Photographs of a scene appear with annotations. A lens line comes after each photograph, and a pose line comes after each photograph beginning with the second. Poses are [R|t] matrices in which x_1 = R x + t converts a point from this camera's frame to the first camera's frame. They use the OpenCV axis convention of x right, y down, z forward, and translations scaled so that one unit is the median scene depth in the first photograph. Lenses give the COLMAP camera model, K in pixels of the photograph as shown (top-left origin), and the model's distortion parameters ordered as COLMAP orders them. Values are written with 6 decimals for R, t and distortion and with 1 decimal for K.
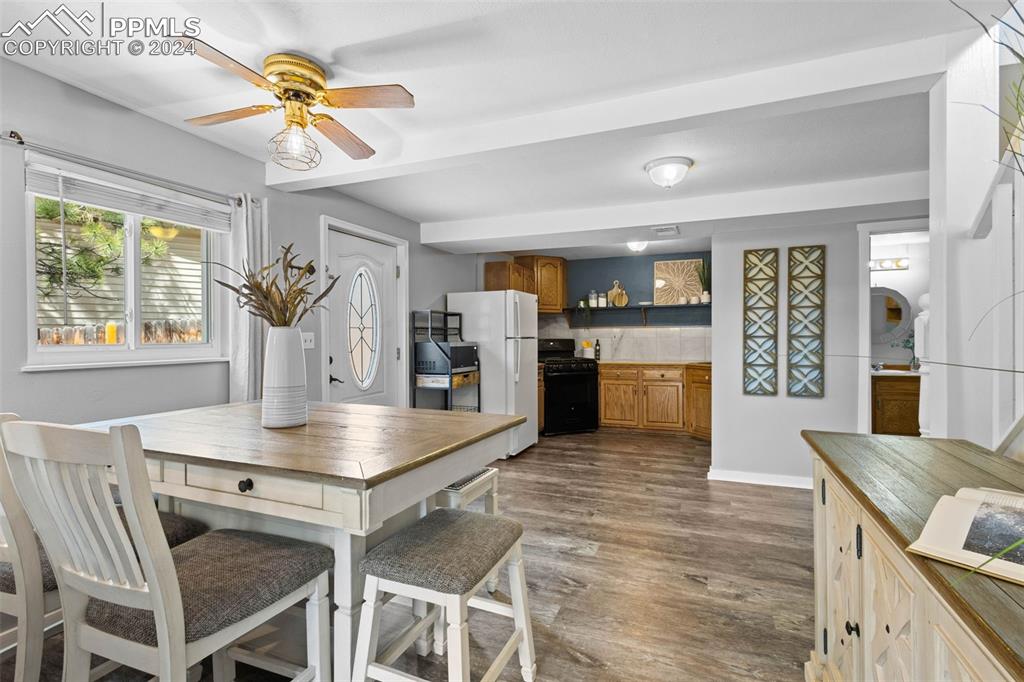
lens RADIAL K [[474.6, 0, 514.6], [0, 474.6, 343.1], [0, 0, 1]] dist [0.003259, 0.000746]
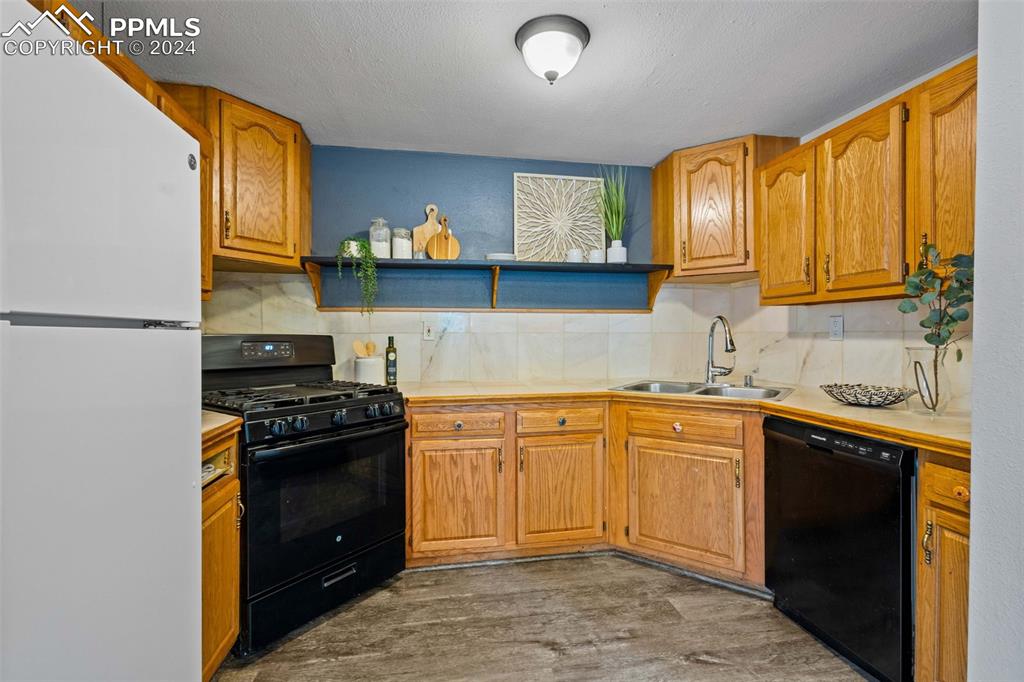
lens RADIAL K [[474.6, 0, 514.6], [0, 474.6, 343.1], [0, 0, 1]] dist [0.003259, 0.000746]
pose [[0.849223, -0.002106, 0.528030, 0.046668], [0.002093, 0.999998, 0.000622, -0.002230], [-0.528030, 0.000577, 0.849225, 0.603128]]
